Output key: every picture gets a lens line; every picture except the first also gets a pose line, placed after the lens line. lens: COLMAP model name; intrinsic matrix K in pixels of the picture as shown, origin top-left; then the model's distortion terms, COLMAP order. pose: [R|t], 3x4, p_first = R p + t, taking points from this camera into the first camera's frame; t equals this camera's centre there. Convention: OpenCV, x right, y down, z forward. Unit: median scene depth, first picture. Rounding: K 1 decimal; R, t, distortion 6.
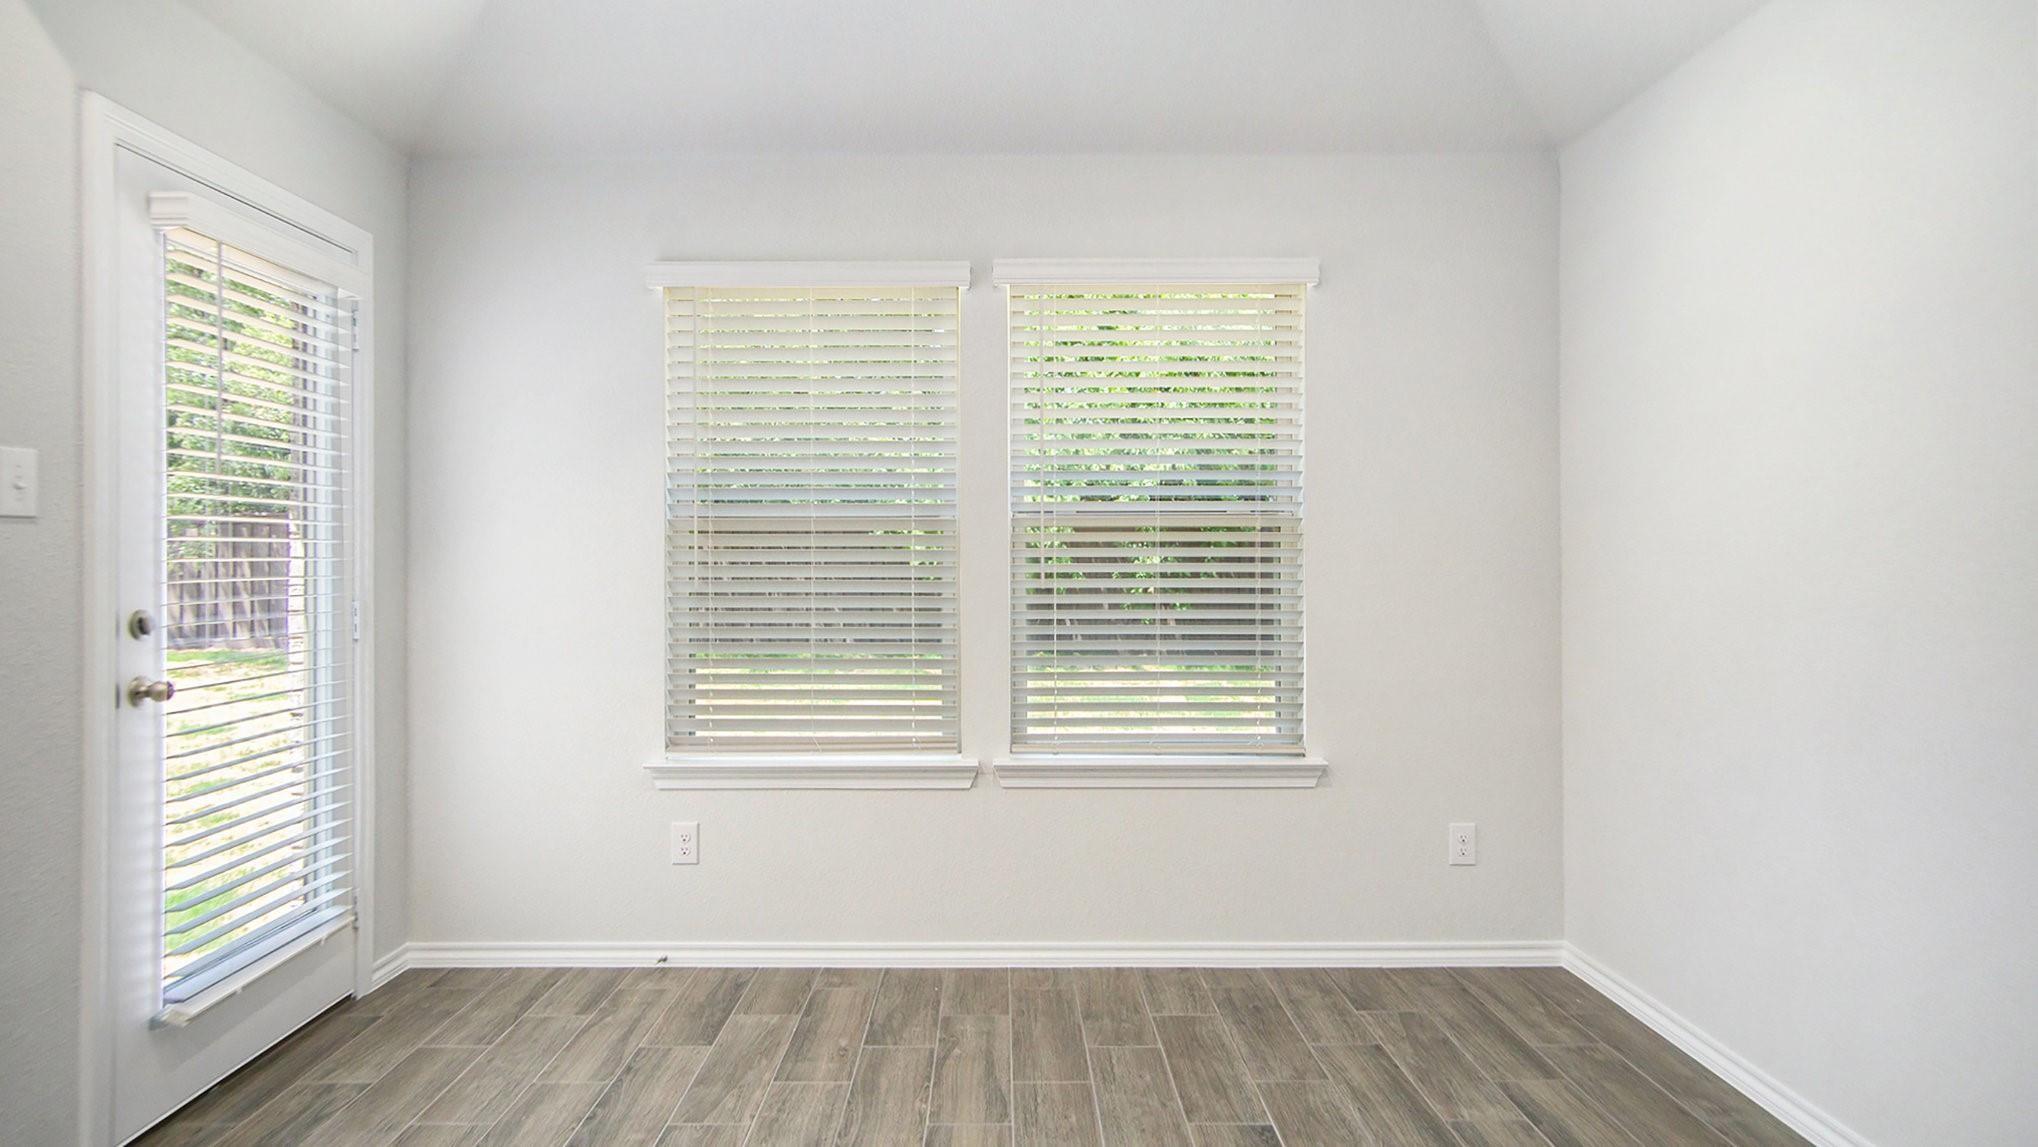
lens RADIAL K [[1101.0, 0, 1025.6], [0, 1101.0, 549.8], [0, 0, 1]] dist [-0.005464, -0.000110]
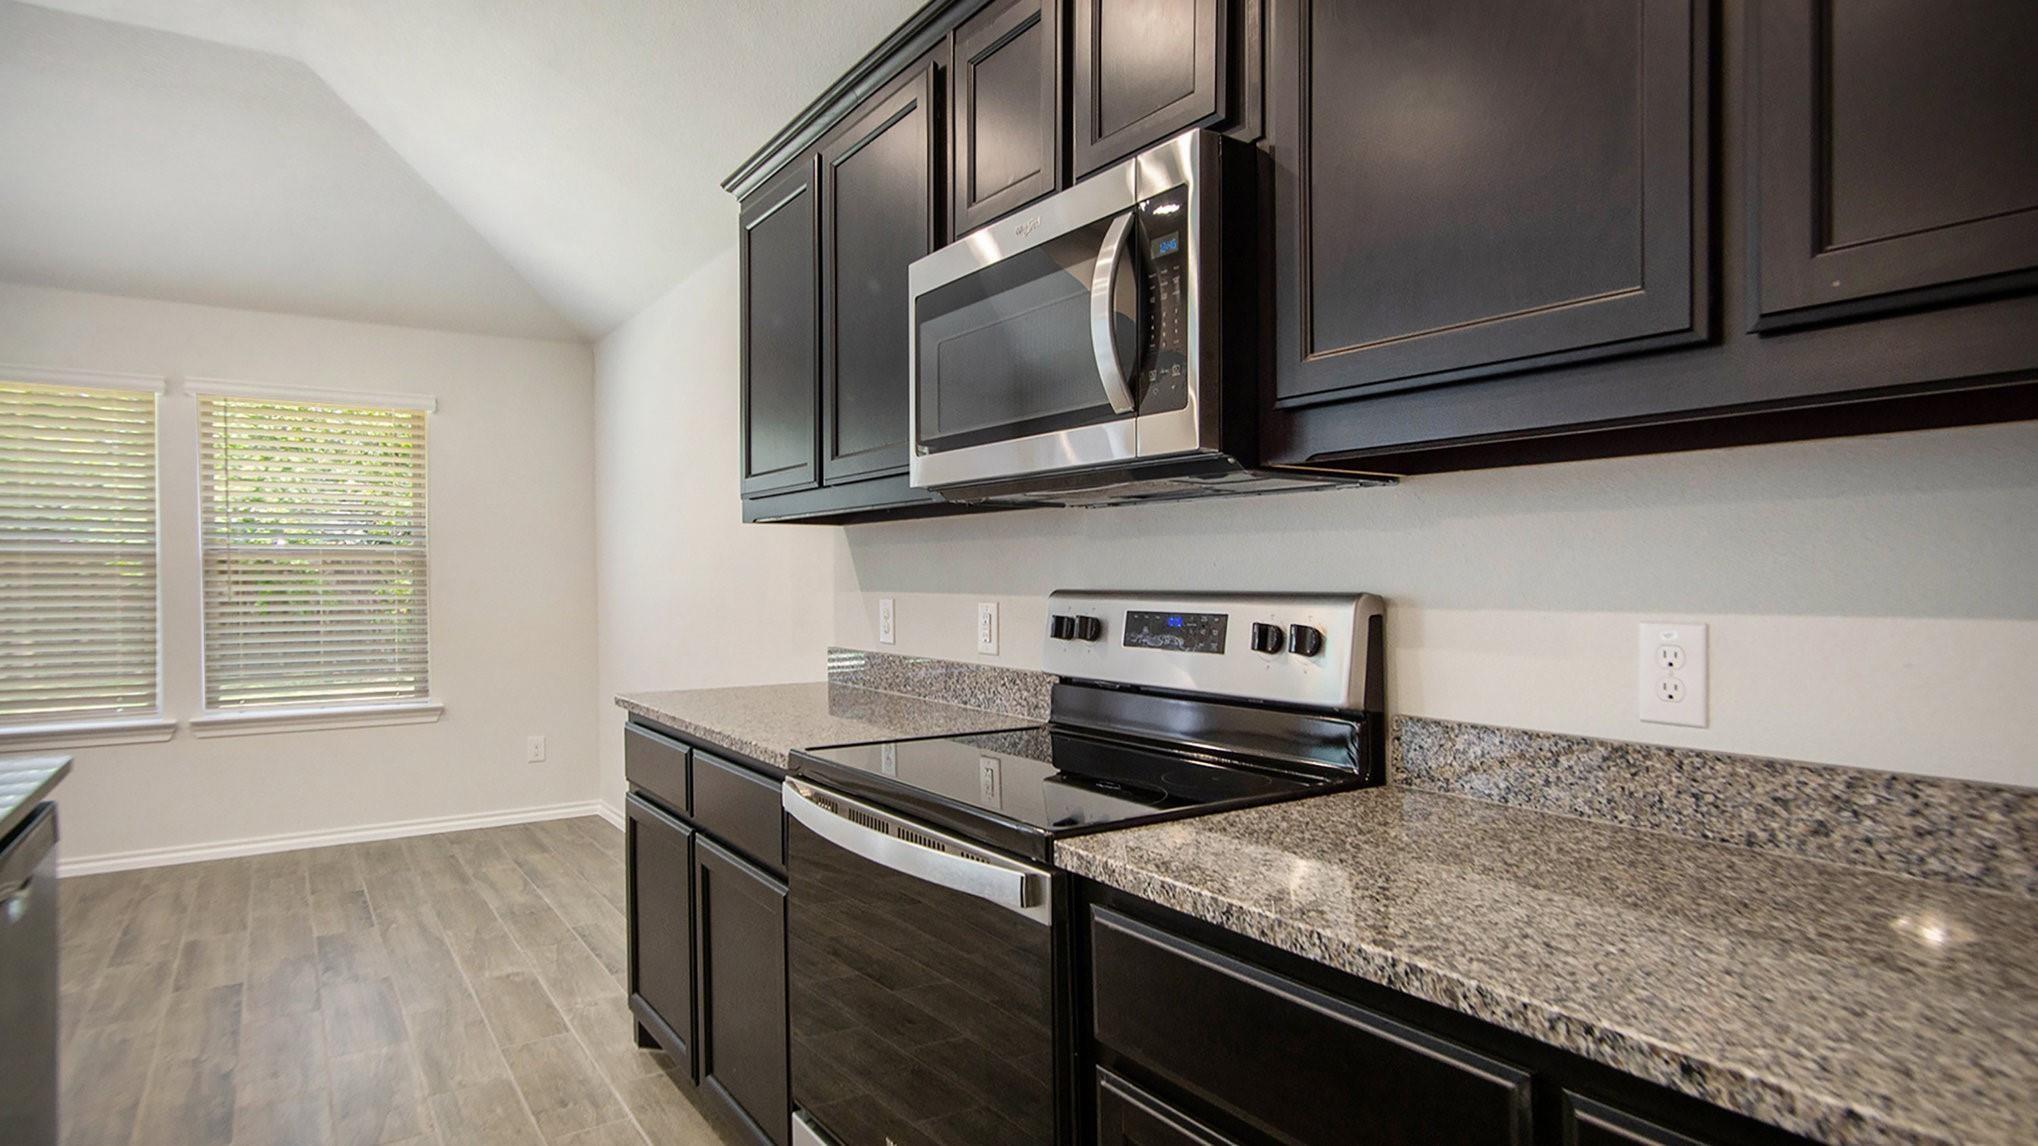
lens RADIAL K [[1077.8, 0, 1013.7], [0, 1077.8, 565.7], [0, 0, 1]] dist [-0.008557, -0.000531]
pose [[0.837211, -0.001702, 0.546877, 0.115175], [0.005318, 0.999973, -0.005030, 0.000514], [-0.546854, 0.007120, 0.837198, -0.833109]]
